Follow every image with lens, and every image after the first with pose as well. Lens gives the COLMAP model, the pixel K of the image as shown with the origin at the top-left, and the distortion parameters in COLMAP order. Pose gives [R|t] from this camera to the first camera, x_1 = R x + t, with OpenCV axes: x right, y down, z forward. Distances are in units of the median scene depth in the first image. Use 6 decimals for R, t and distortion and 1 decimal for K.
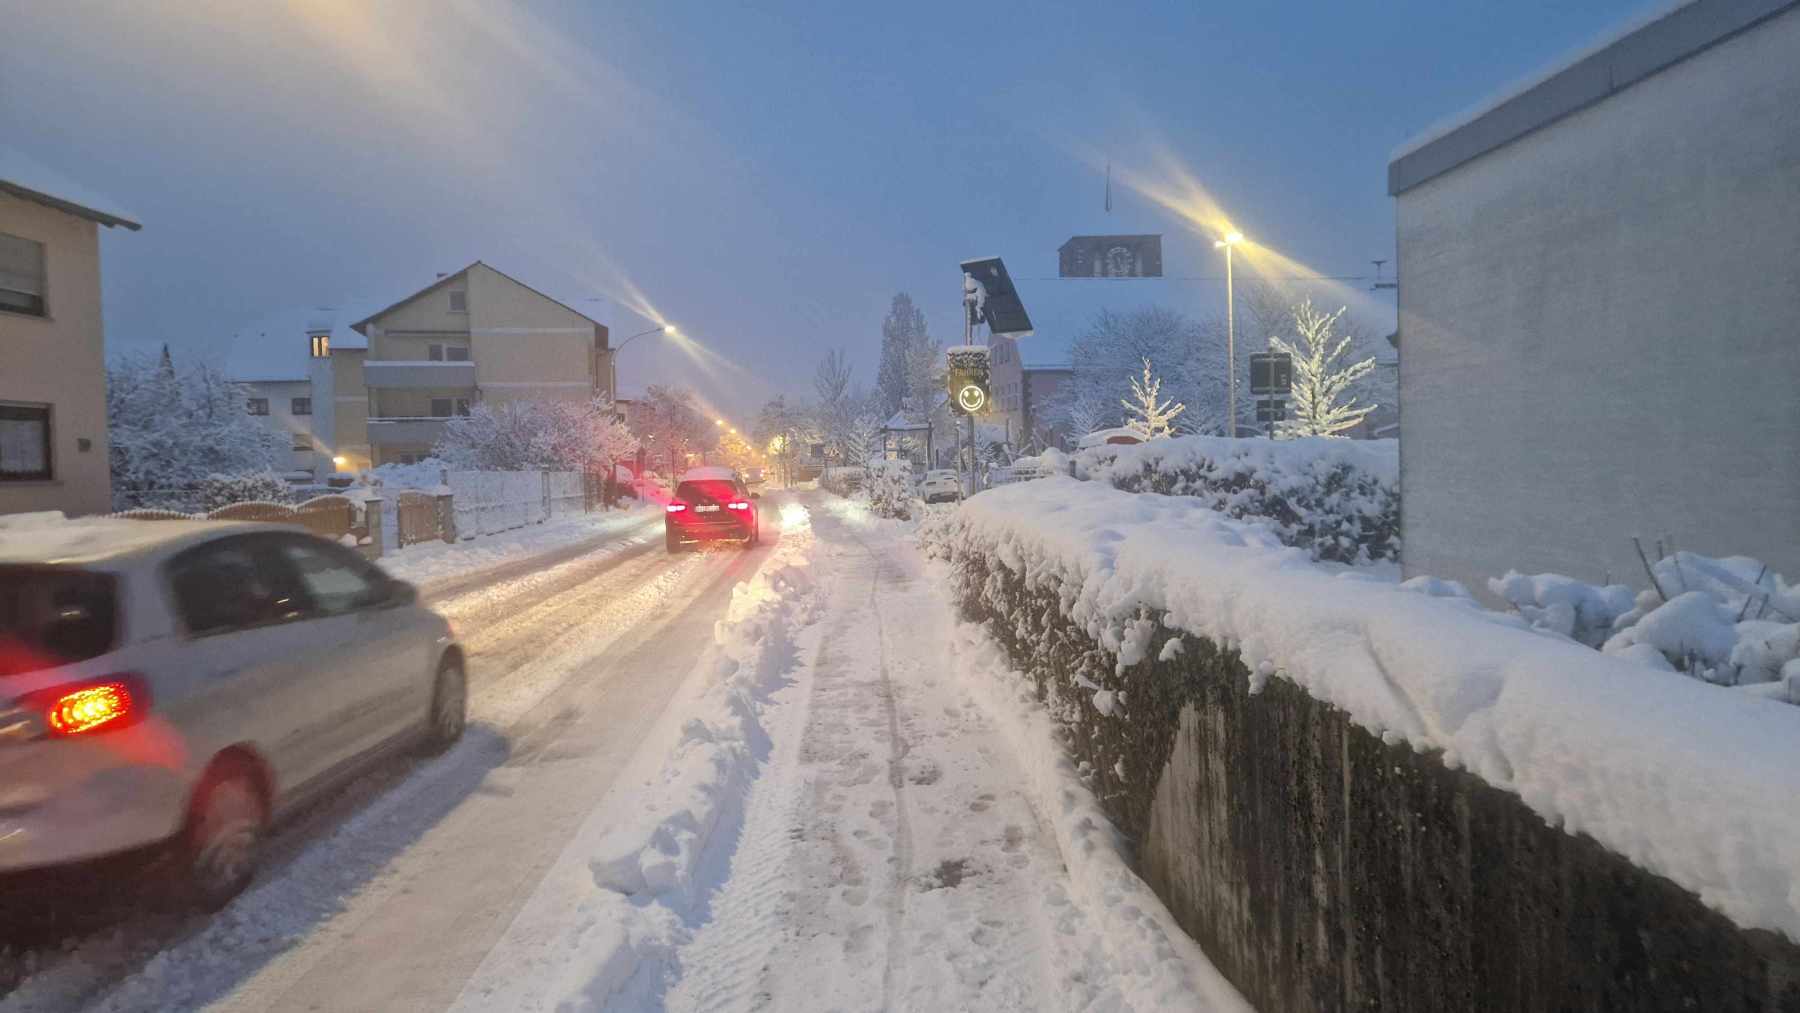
lens RADIAL K [[1175.2, 0, 892.9], [0, 1175.2, 502.0], [0, 0, 1]] dist [0.079062, -0.001954]
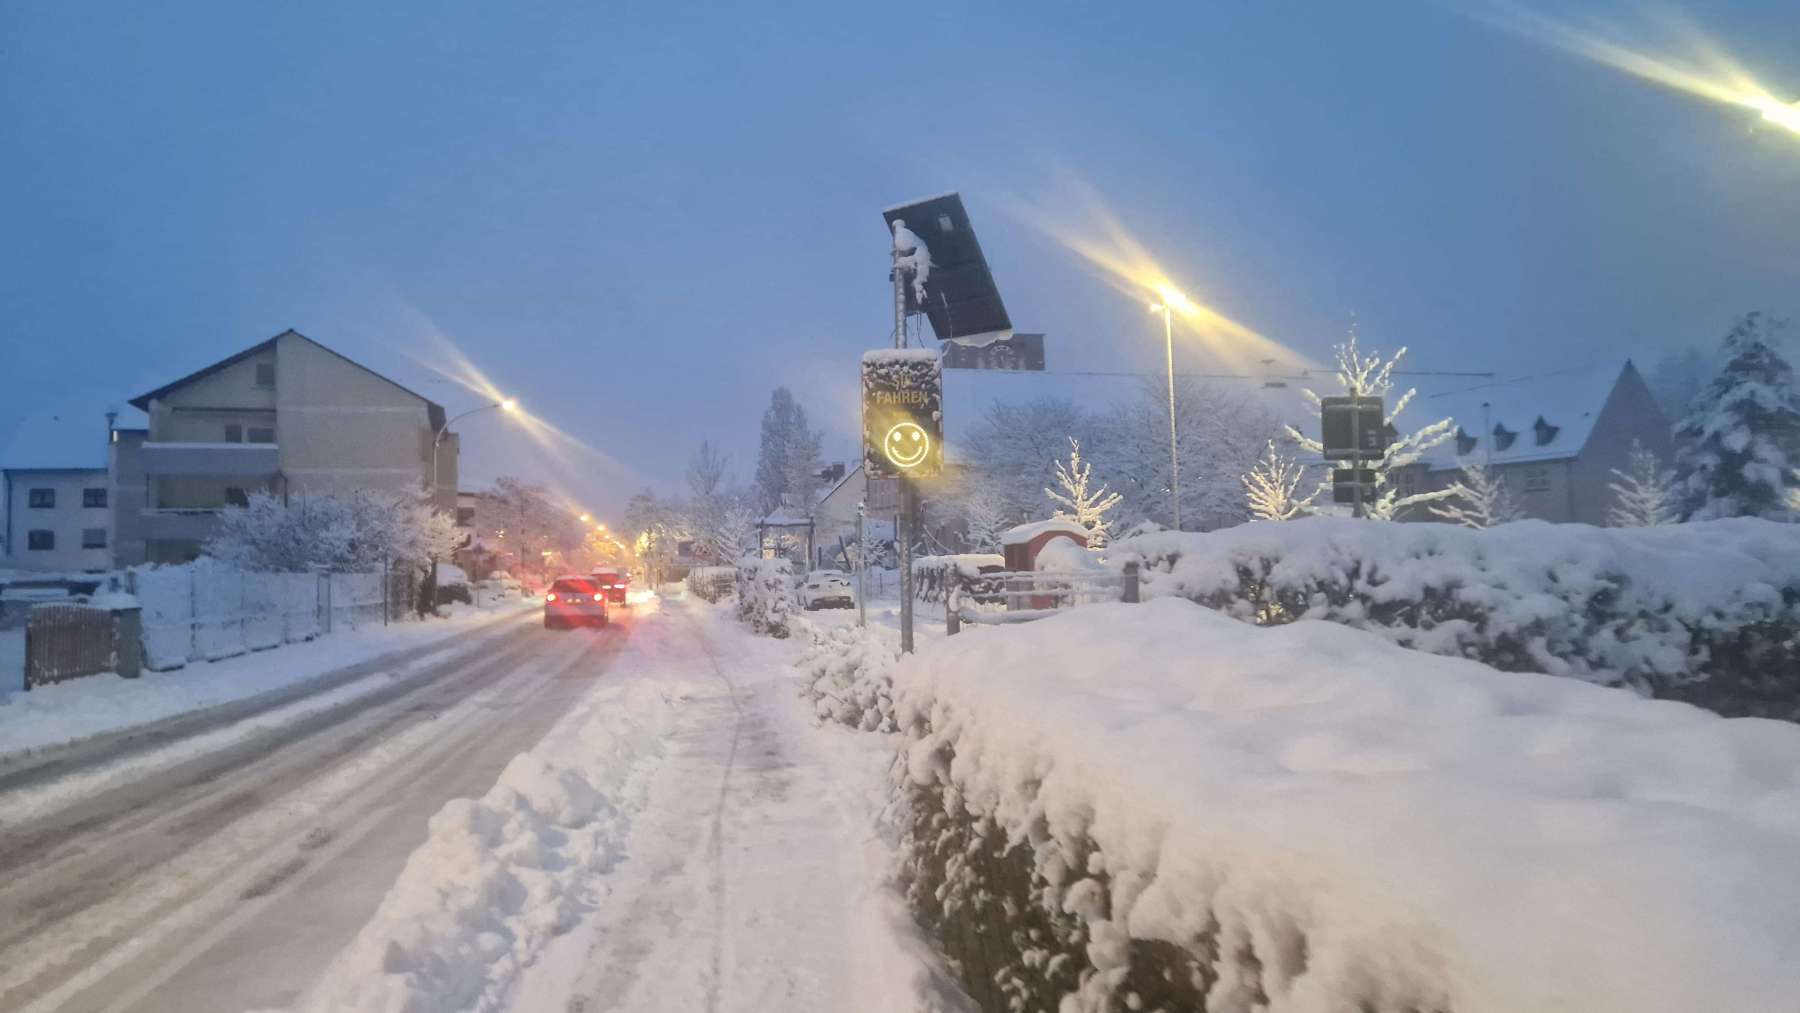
lens RADIAL K [[1175.2, 0, 892.9], [0, 1175.2, 502.0], [0, 0, 1]] dist [0.079062, -0.001954]
pose [[0.994713, 0.008980, 0.102296, 0.002211], [-0.000323, 0.996438, -0.084328, -0.006798], [-0.102689, 0.083849, 0.991173, 0.189570]]
